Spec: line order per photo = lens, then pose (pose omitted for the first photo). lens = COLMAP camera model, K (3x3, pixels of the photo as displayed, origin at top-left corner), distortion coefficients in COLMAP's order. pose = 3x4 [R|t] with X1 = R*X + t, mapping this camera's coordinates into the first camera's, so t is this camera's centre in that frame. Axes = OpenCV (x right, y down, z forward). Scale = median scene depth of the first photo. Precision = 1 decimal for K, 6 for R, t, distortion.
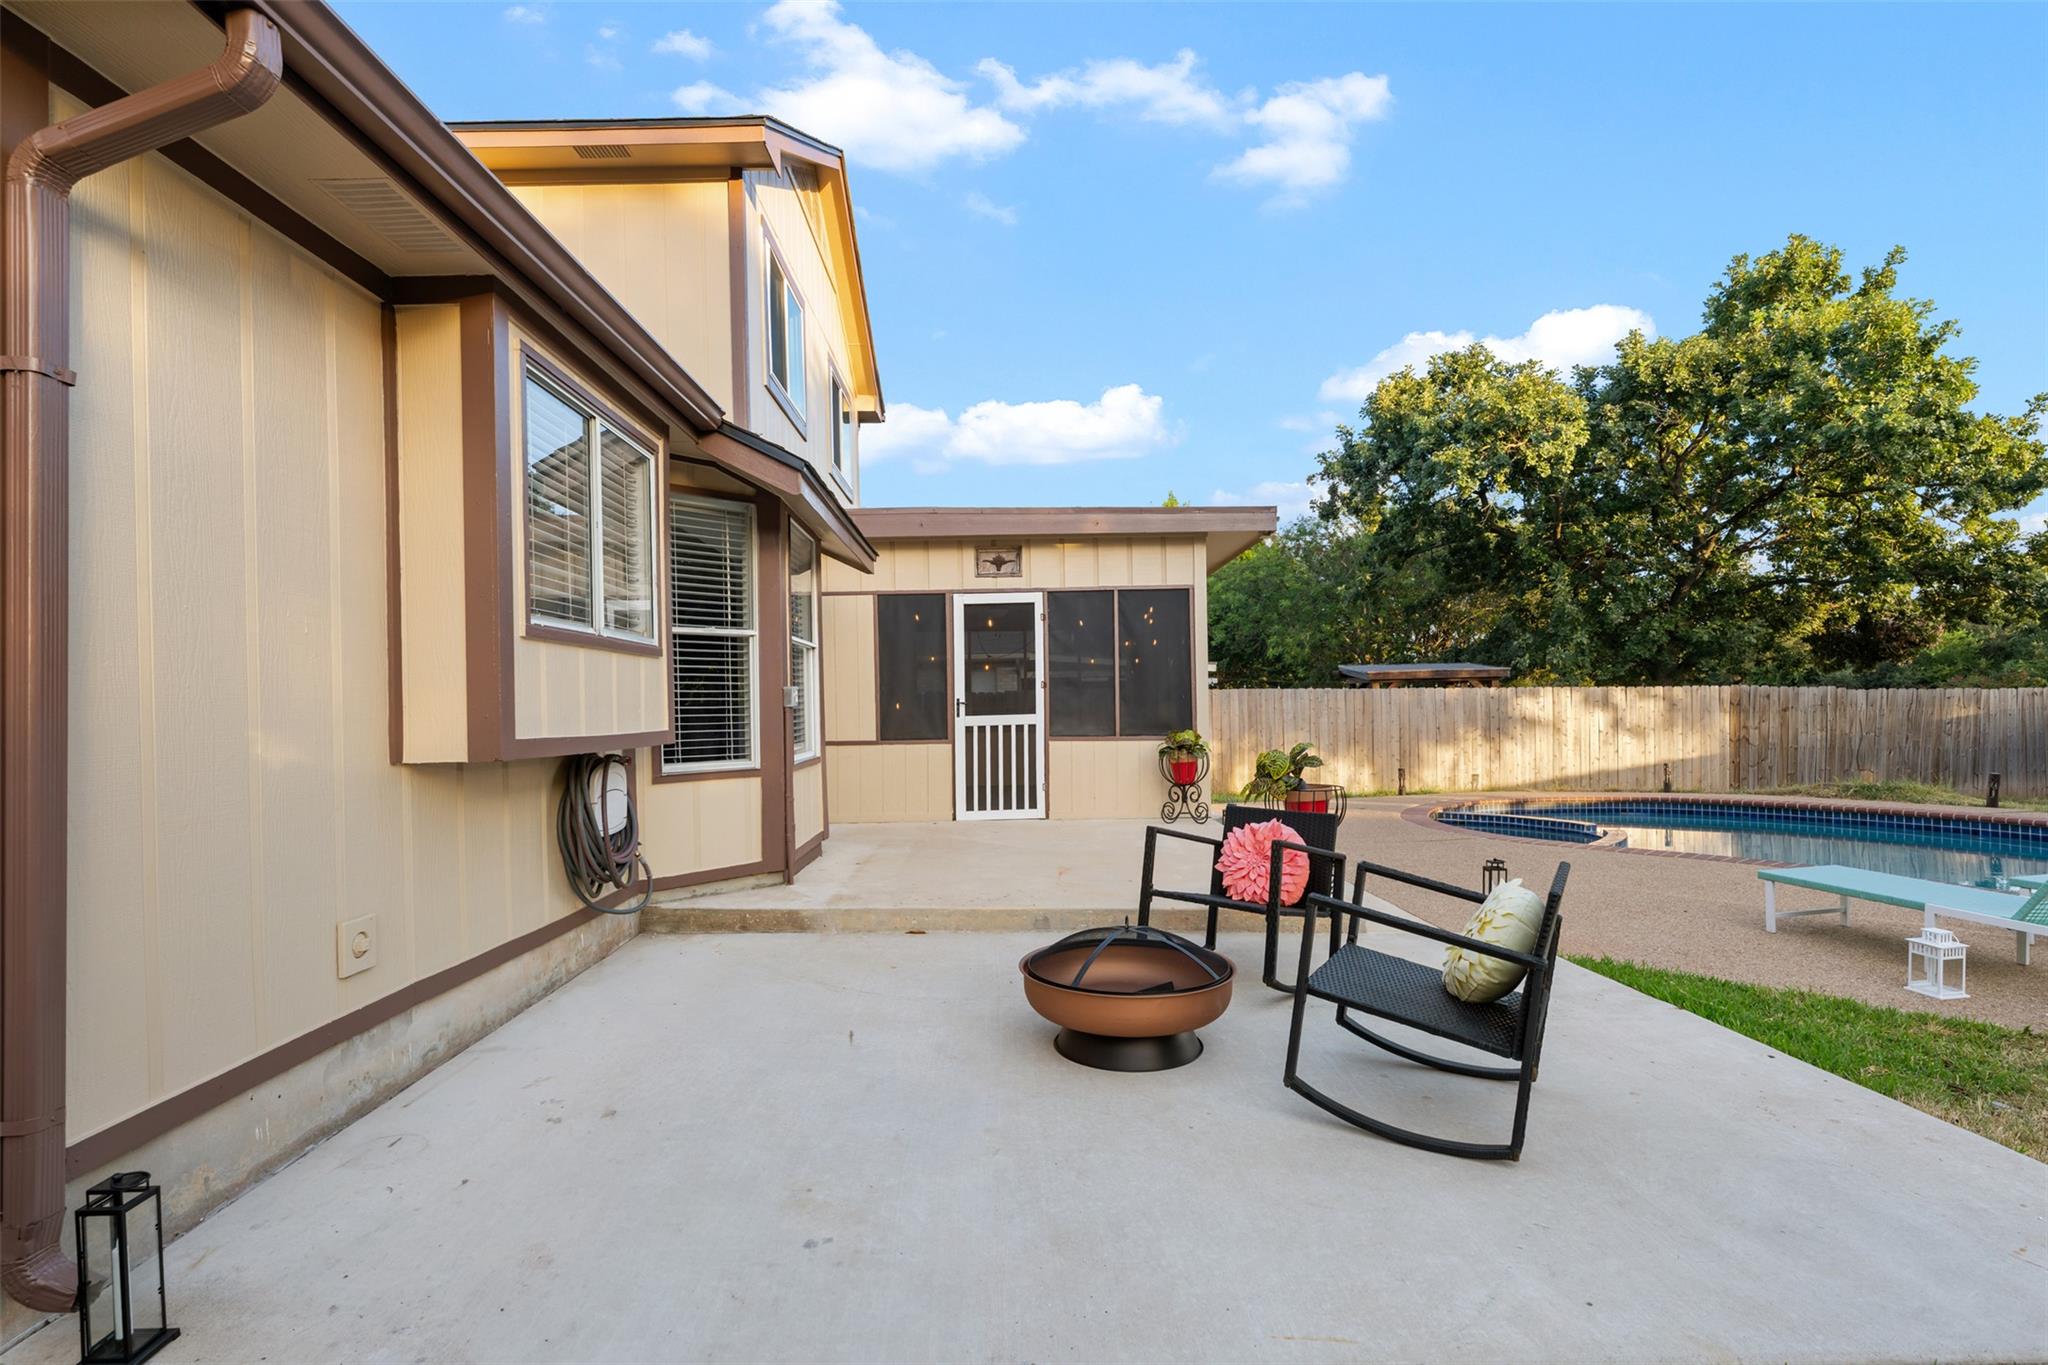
lens RADIAL K [[874.1, 0, 1024.0], [0, 874.1, 682.5], [0, 0, 1]] dist [-0.001375, 0.000005]
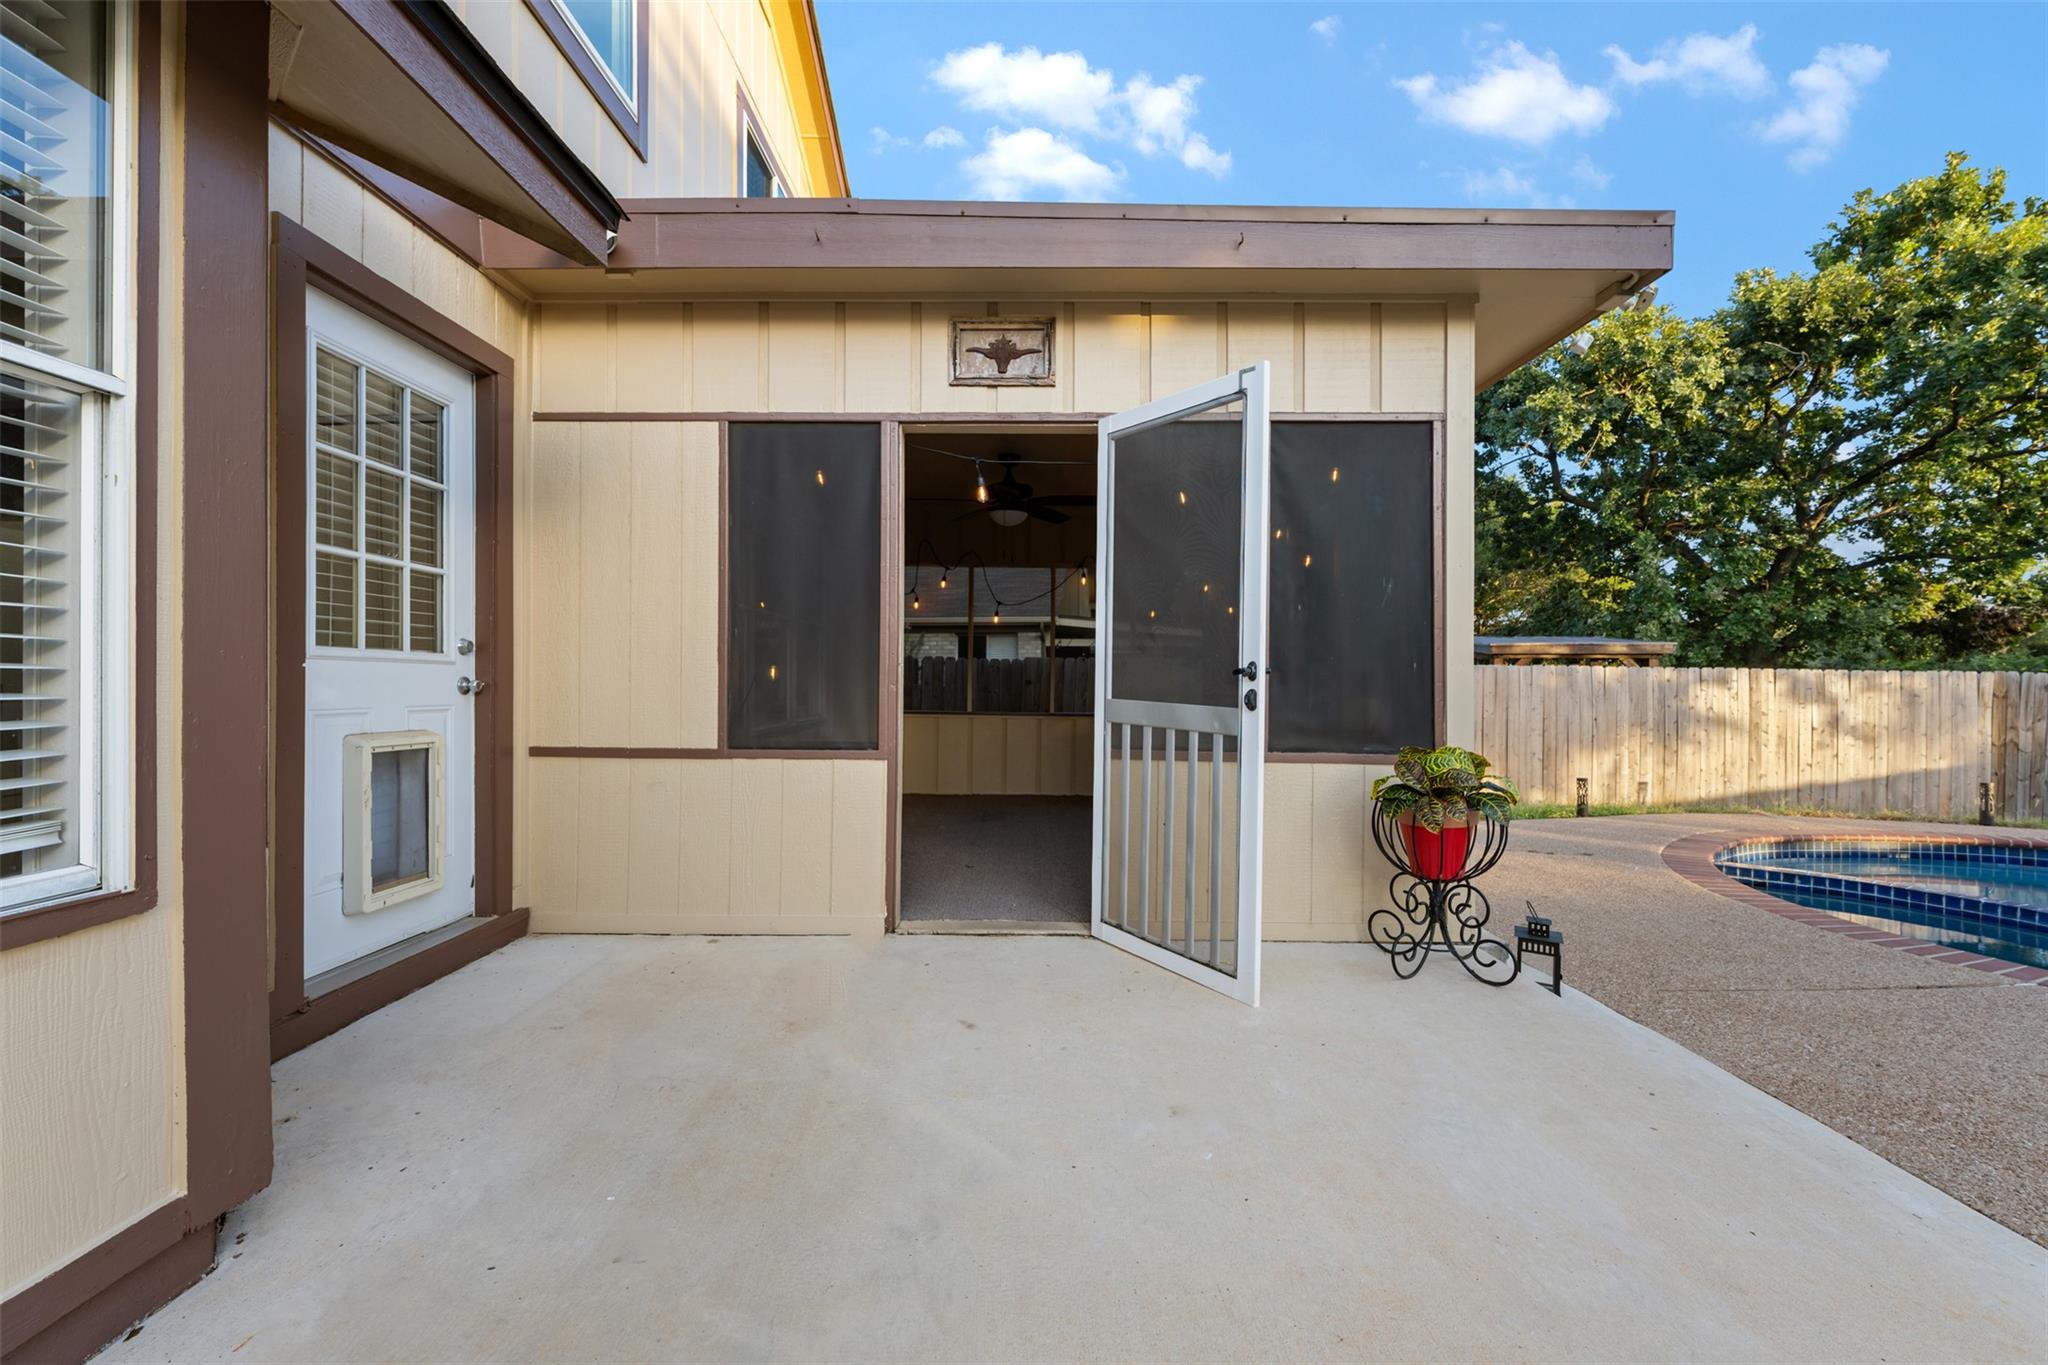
lens RADIAL K [[806.2, 0, 1023.1], [0, 806.2, 675.5], [0, 0, 1]] dist [0.000360, 0.000319]
pose [[0.999274, 0.022381, -0.030820, -0.001147], [-0.021620, 0.999458, 0.024806, 0.007237], [0.031359, -0.024122, 0.999217, 0.283209]]
